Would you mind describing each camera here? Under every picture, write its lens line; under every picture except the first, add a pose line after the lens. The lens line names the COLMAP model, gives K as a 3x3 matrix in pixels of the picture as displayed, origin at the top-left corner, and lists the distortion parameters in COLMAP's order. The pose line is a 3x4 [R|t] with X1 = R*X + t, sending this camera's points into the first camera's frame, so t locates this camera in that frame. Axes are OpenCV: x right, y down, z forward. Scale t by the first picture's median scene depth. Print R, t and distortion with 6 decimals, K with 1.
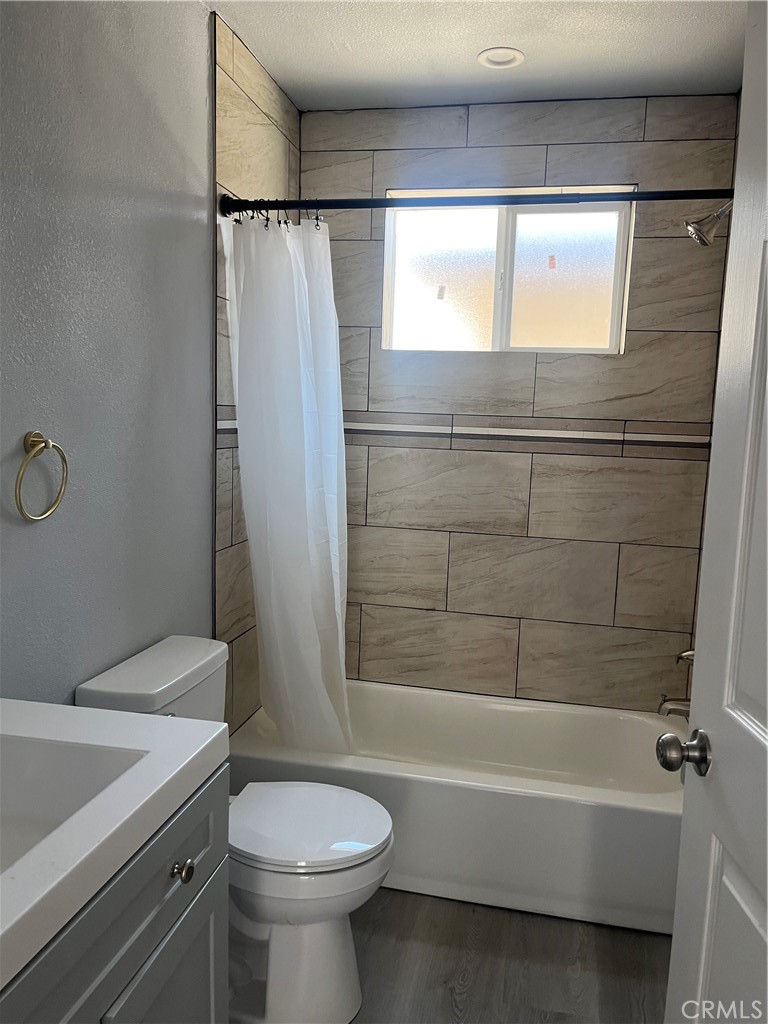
lens RADIAL K [[782.9, 0, 384.0], [0, 782.9, 512.0], [0, 0, 1]] dist [0.066642, -0.104005]
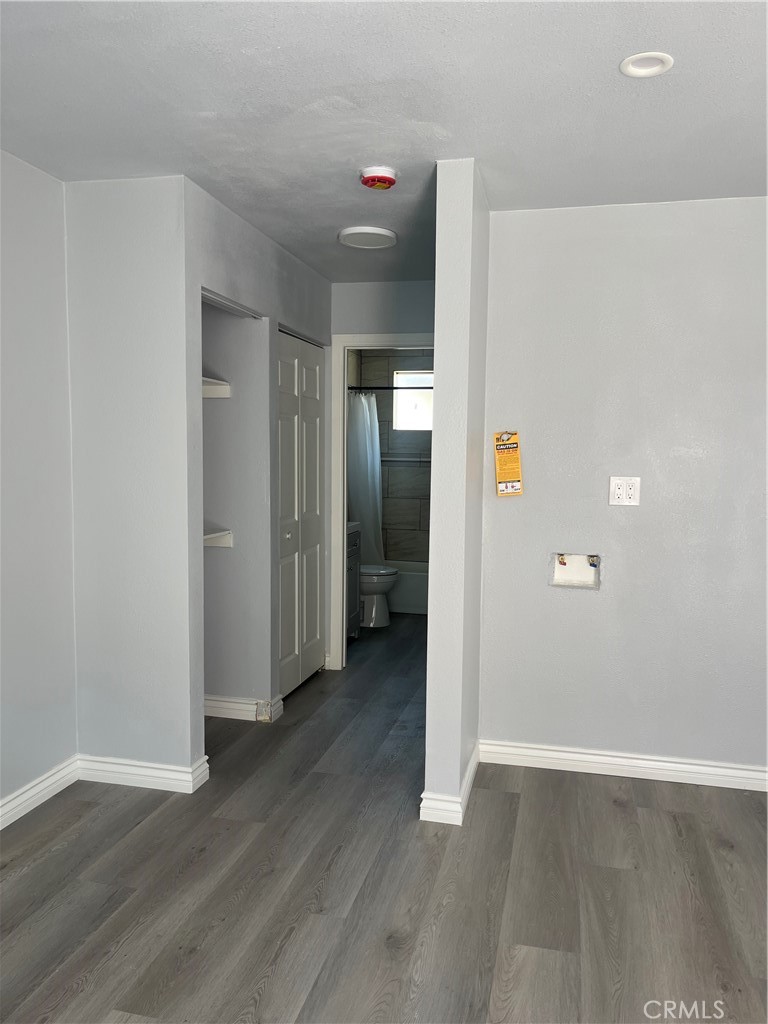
lens RADIAL K [[782.9, 0, 384.0], [0, 782.9, 512.0], [0, 0, 1]] dist [0.066642, -0.104005]
pose [[0.999681, -0.016756, -0.018875, 0.011437], [0.015939, 0.998964, -0.042635, 0.181349], [0.019570, 0.042321, 0.998912, -1.633242]]
